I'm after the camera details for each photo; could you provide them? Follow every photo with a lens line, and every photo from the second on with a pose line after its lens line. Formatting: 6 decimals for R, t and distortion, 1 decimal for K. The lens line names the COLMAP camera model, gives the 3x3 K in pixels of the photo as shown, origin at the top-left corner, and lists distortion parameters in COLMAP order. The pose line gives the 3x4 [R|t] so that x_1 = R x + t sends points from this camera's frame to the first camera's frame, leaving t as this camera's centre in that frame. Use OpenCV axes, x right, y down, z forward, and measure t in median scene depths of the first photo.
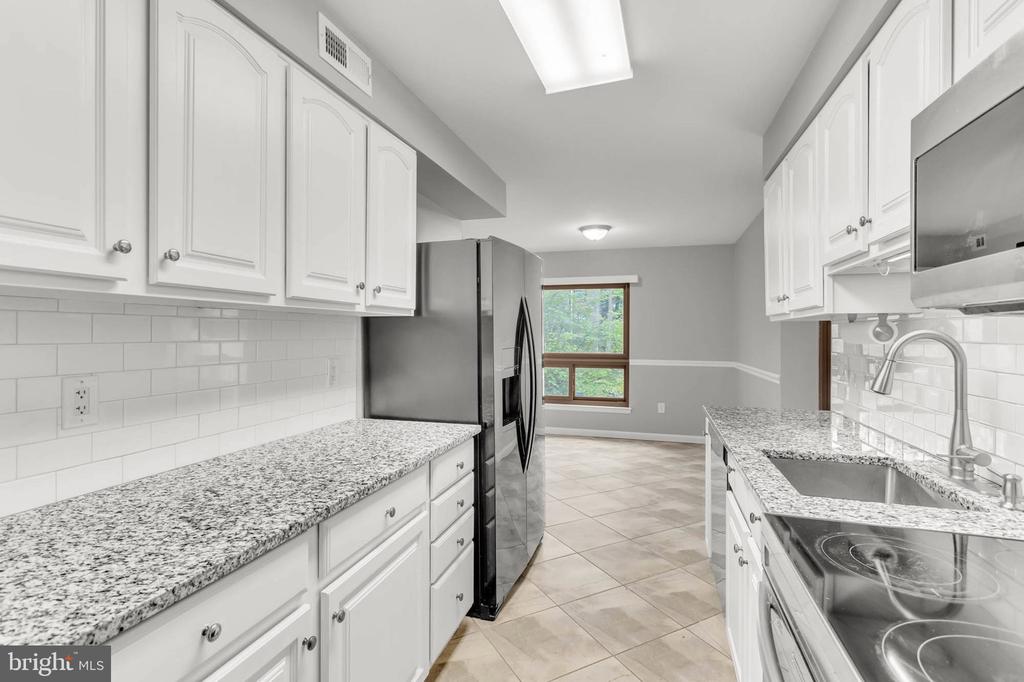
lens RADIAL K [[490.2, 0, 509.6], [0, 490.2, 334.0], [0, 0, 1]] dist [0.003053, 0.000645]
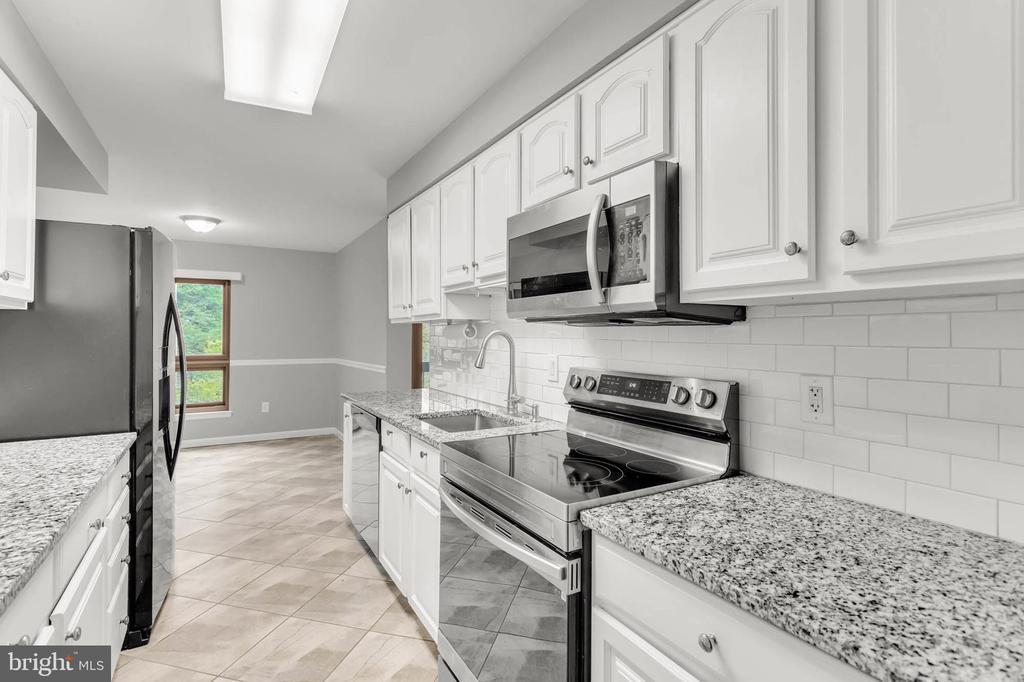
lens RADIAL K [[490.2, 0, 509.6], [0, 490.2, 334.0], [0, 0, 1]] dist [0.003053, 0.000645]
pose [[0.674355, 0.000077, 0.738407, -0.240661], [0.000452, 1.000000, -0.000518, 0.004124], [-0.738407, 0.000683, 0.674355, -0.117058]]
